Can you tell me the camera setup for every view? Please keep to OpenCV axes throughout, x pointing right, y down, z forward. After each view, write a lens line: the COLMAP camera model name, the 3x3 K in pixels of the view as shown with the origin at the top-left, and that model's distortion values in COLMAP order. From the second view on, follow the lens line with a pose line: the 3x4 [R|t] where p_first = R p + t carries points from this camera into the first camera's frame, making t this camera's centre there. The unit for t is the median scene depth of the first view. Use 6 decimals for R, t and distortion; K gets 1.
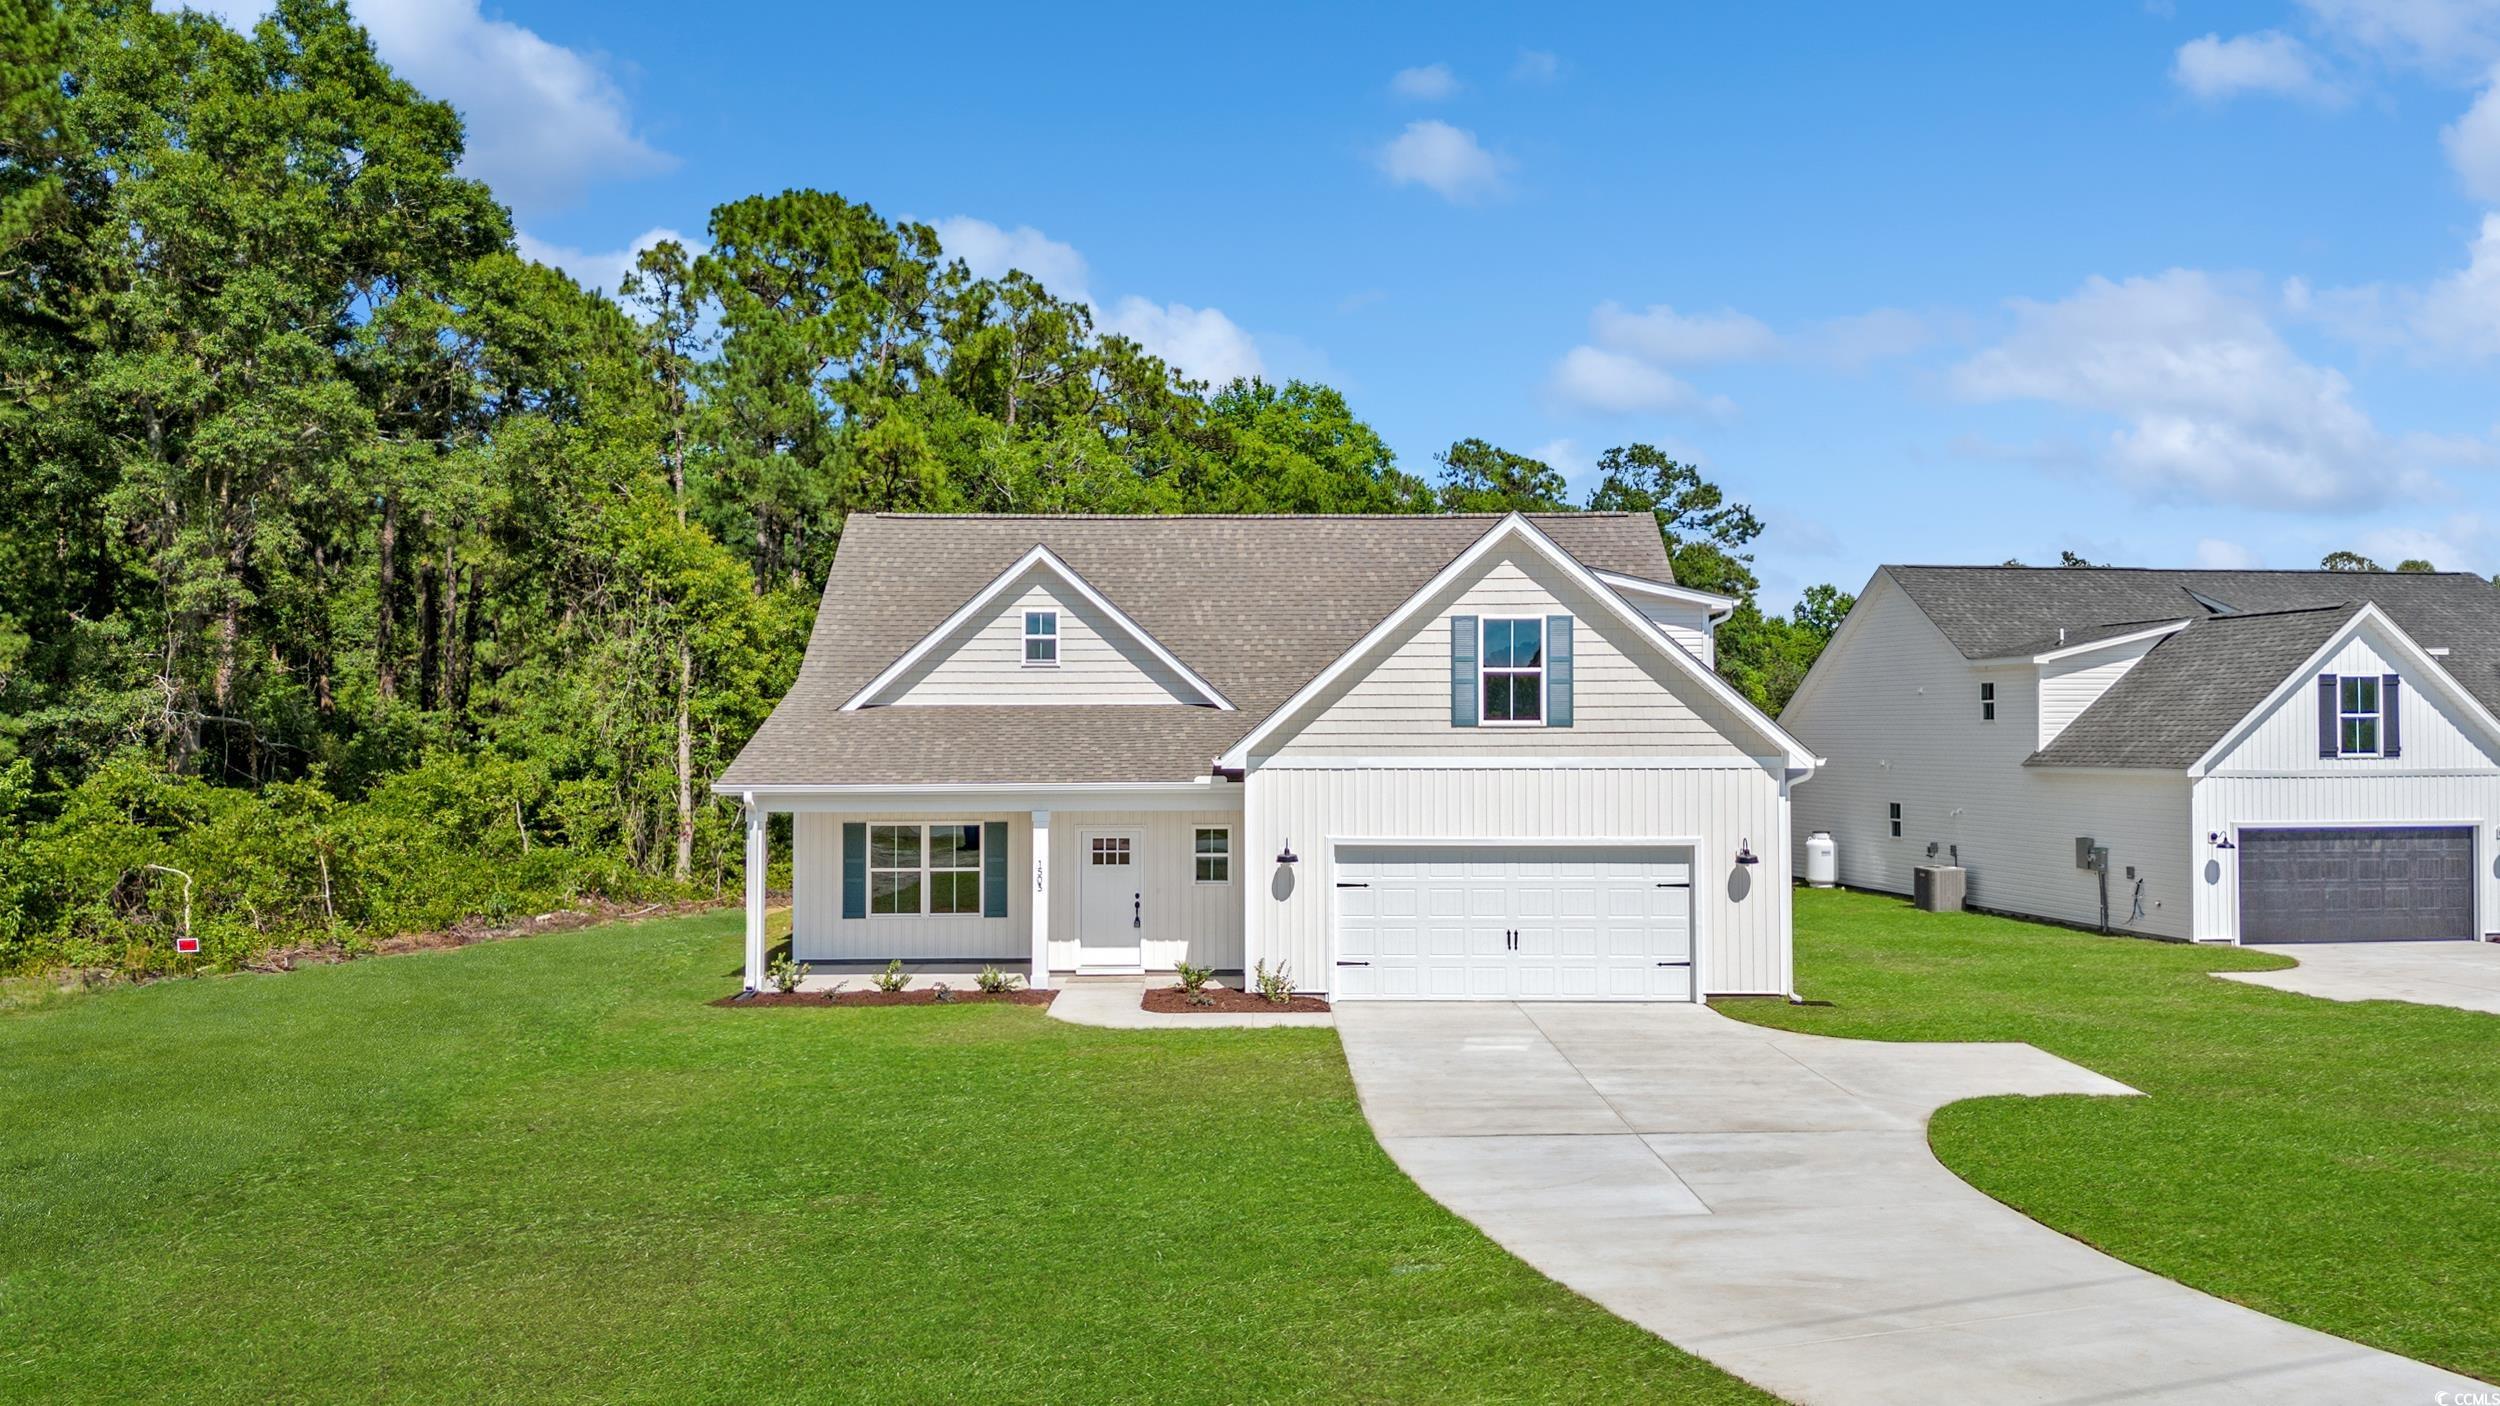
lens RADIAL K [[1787.1, 0, 1250.0], [0, 1787.1, 703.0], [0, 0, 1]] dist [0.083078, -0.001675]
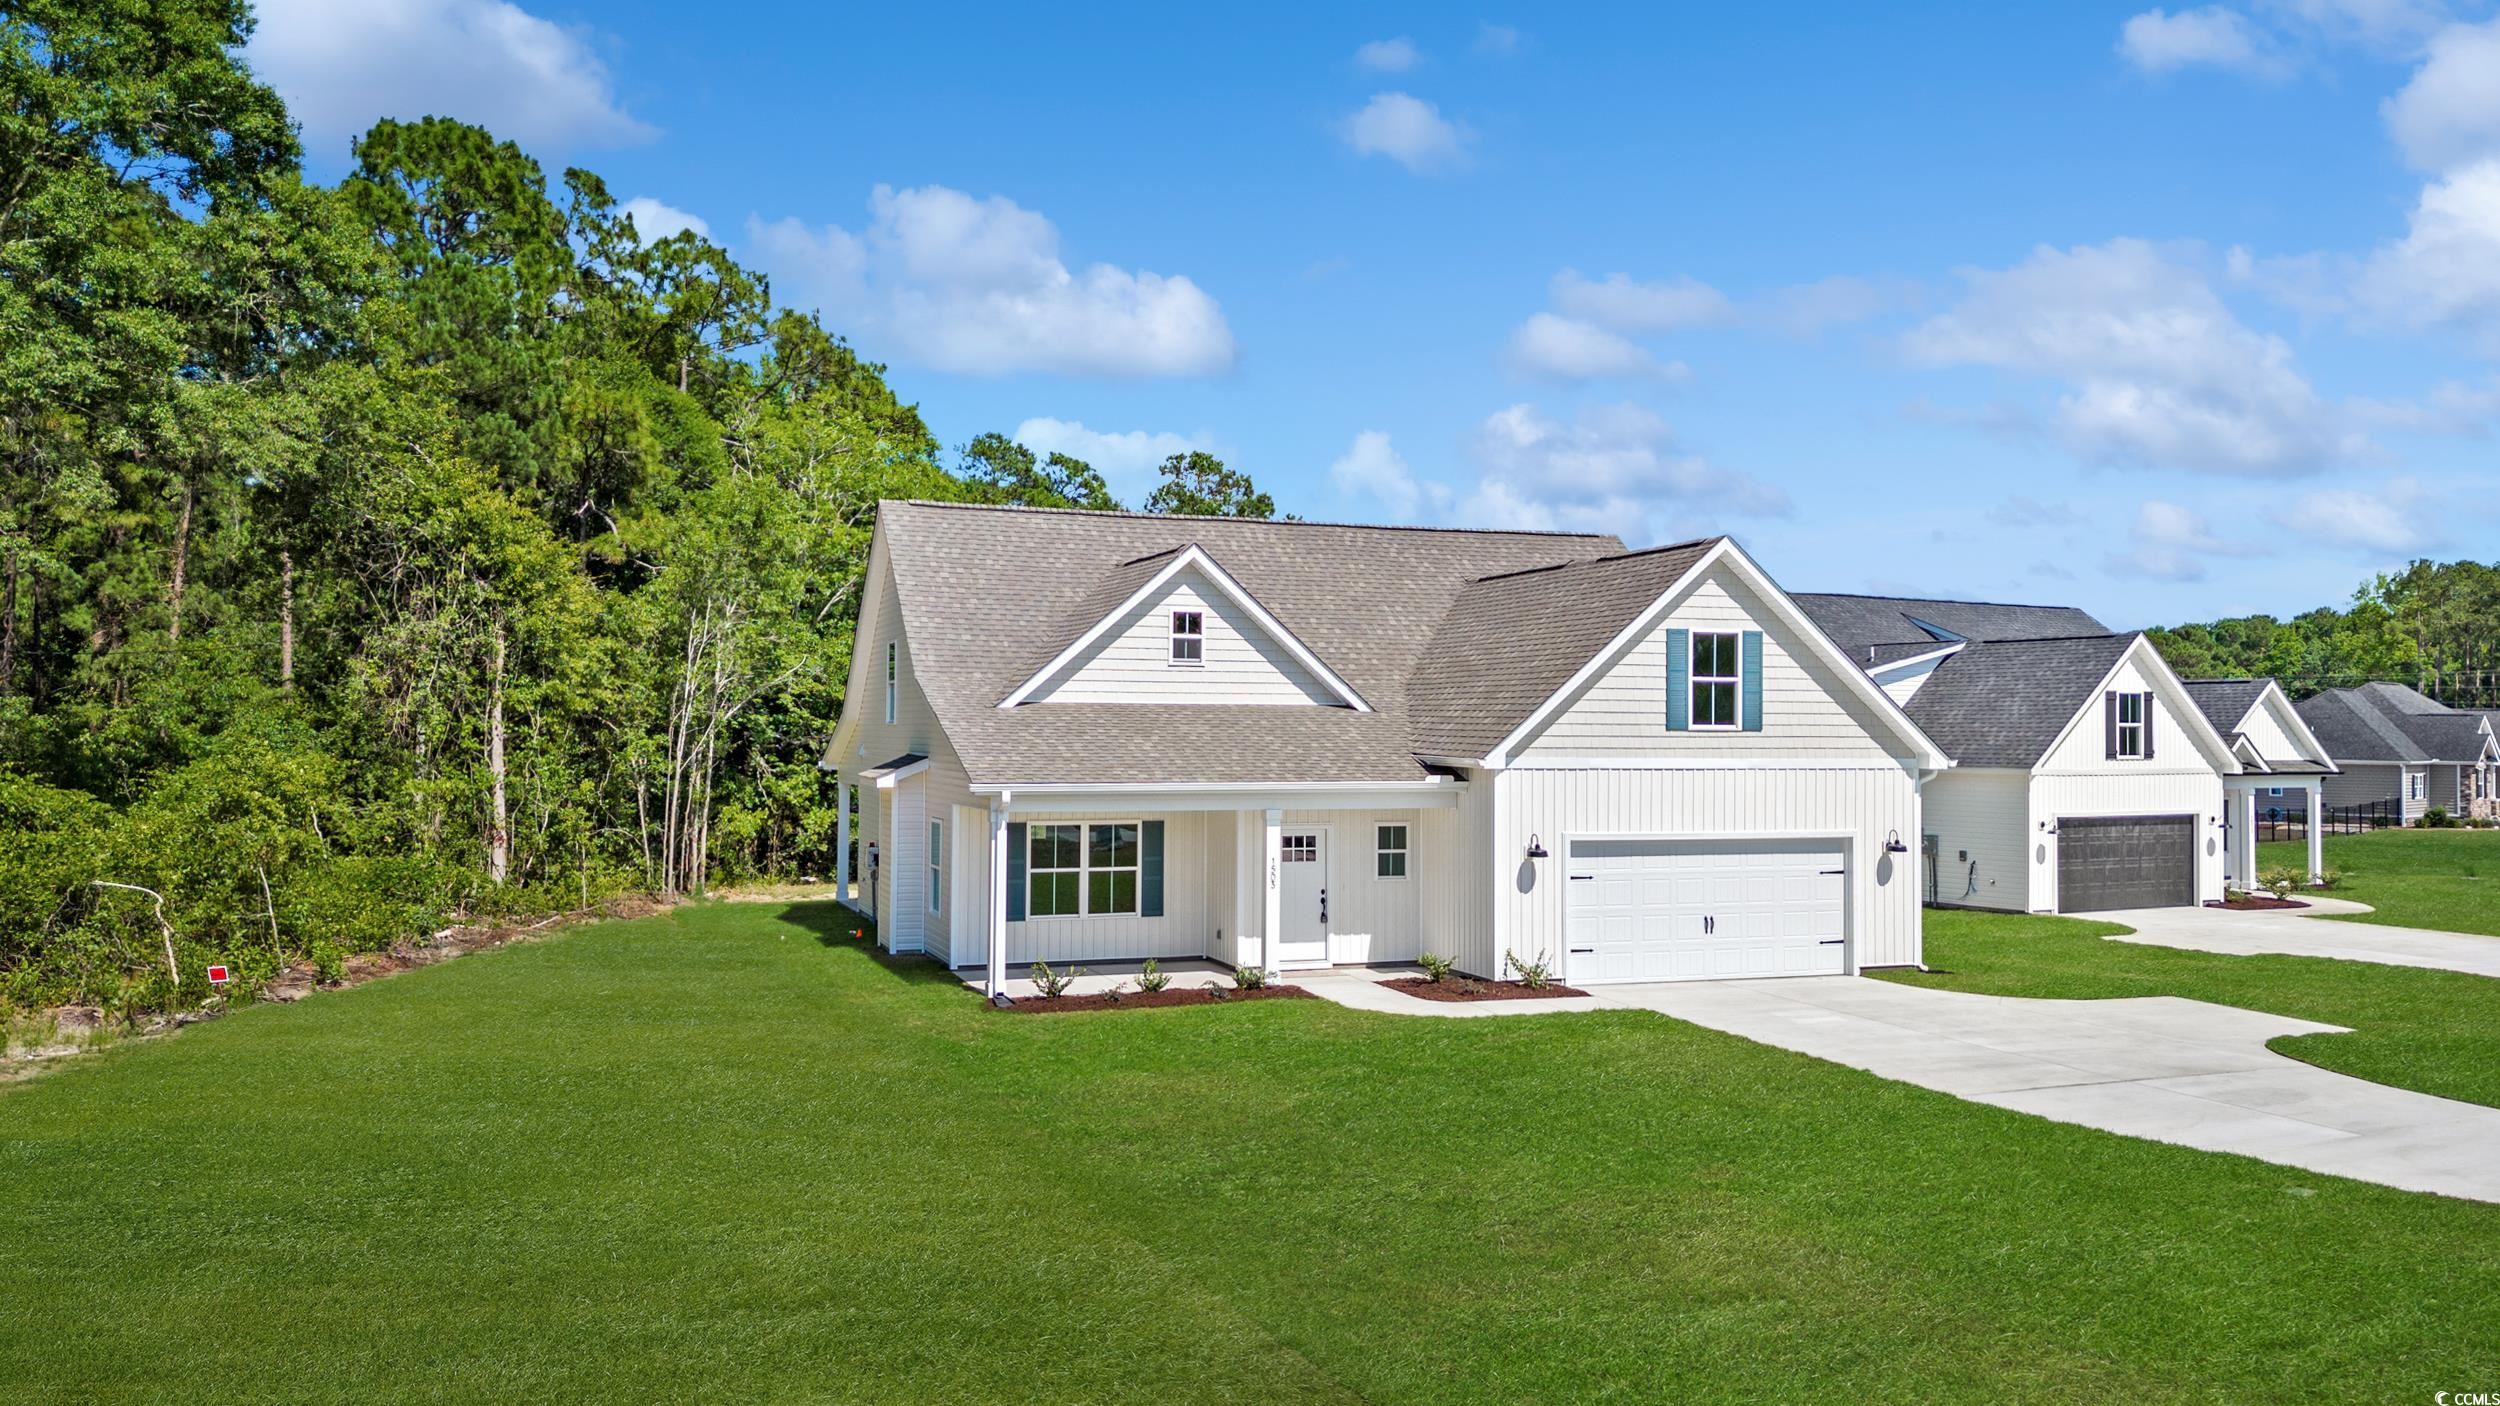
lens RADIAL K [[1796.9, 0, 1250.0], [0, 1796.9, 703.0], [0, 0, 1]] dist [0.069953, -0.000670]
pose [[0.948828, 0.012857, 0.315533, -0.407664], [-0.013620, 0.999907, 0.000213, -0.000138], [-0.315501, -0.004500, 0.948915, 0.032975]]
